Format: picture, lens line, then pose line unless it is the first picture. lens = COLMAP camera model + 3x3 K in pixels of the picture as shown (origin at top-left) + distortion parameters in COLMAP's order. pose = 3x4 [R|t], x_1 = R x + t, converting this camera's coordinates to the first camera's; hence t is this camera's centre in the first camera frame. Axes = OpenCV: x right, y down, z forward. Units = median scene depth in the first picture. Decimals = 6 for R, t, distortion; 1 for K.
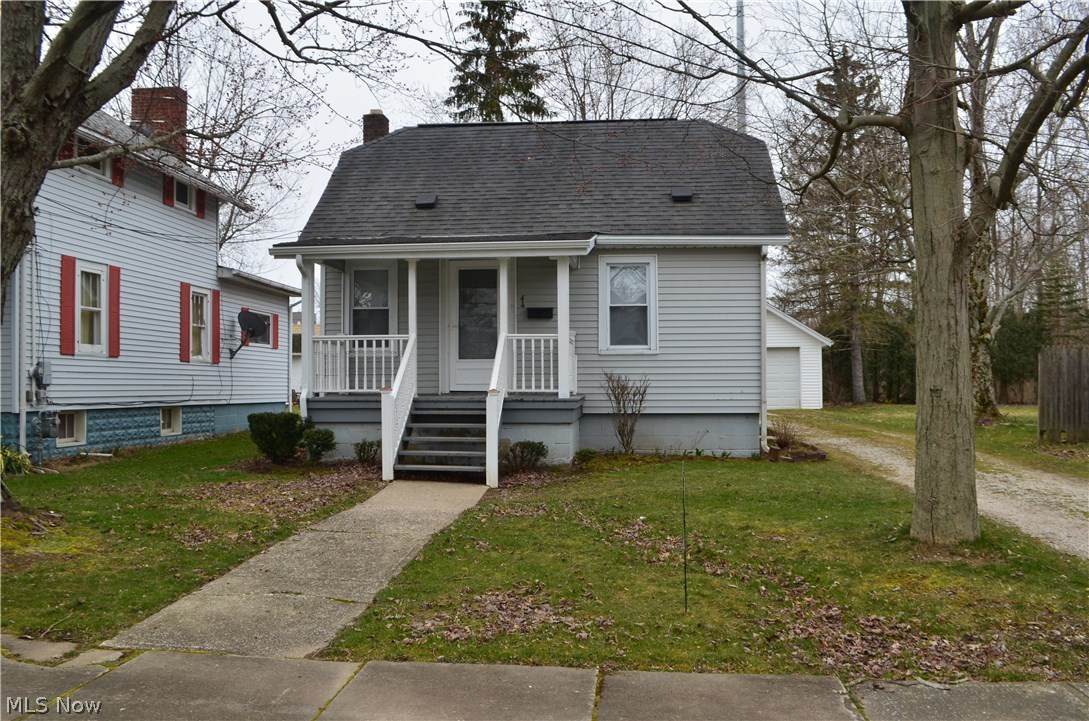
lens RADIAL K [[963.5, 0, 550.0], [0, 963.5, 388.0], [0, 0, 1]] dist [-0.079336, 0.008635]
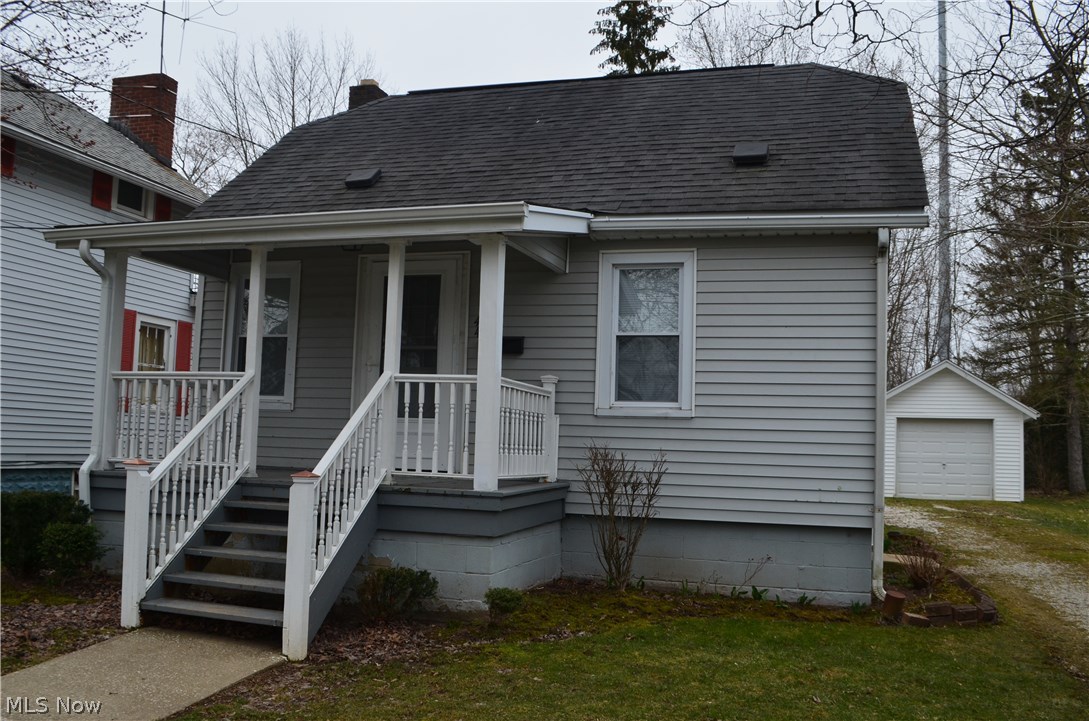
lens RADIAL K [[963.5, 0, 550.0], [0, 963.5, 388.0], [0, 0, 1]] dist [-0.079336, 0.008635]
pose [[0.979133, 0.022684, -0.201949, 0.139810], [-0.036461, 0.997234, -0.064765, -0.011966], [0.199921, 0.070777, 0.977252, 0.400403]]
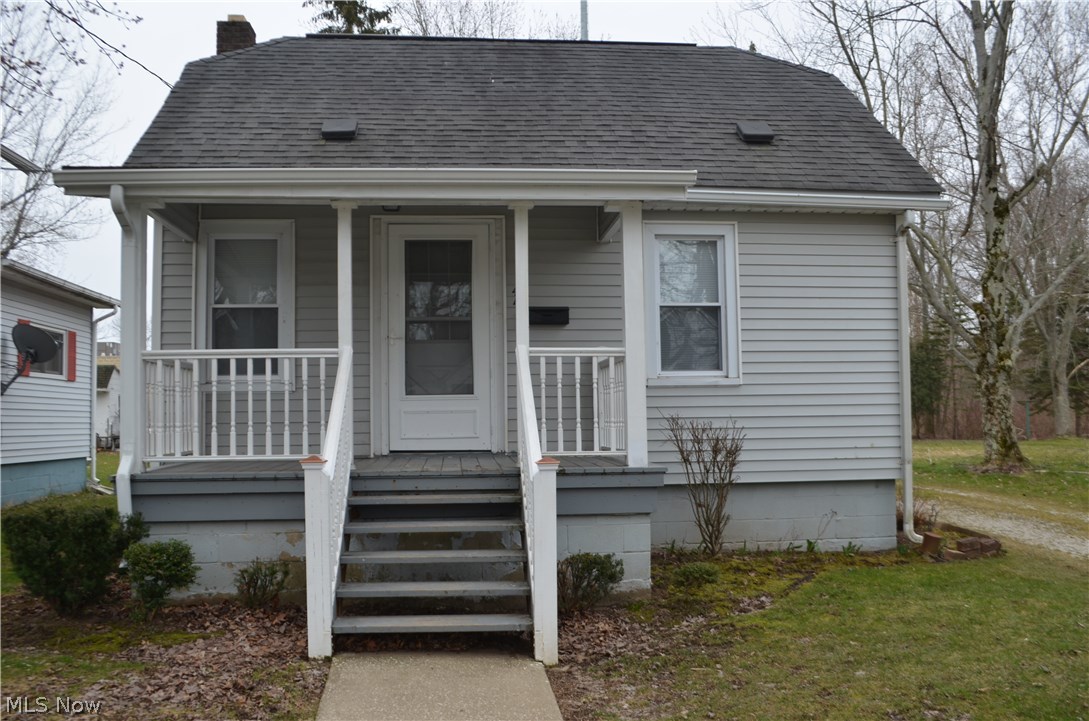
lens RADIAL K [[963.5, 0, 550.0], [0, 963.5, 388.0], [0, 0, 1]] dist [-0.079336, 0.008635]
pose [[0.982757, -0.003829, 0.184860, -0.114397], [0.010627, 0.999303, -0.035796, -0.012571], [-0.184594, 0.037143, 0.982113, 0.414751]]
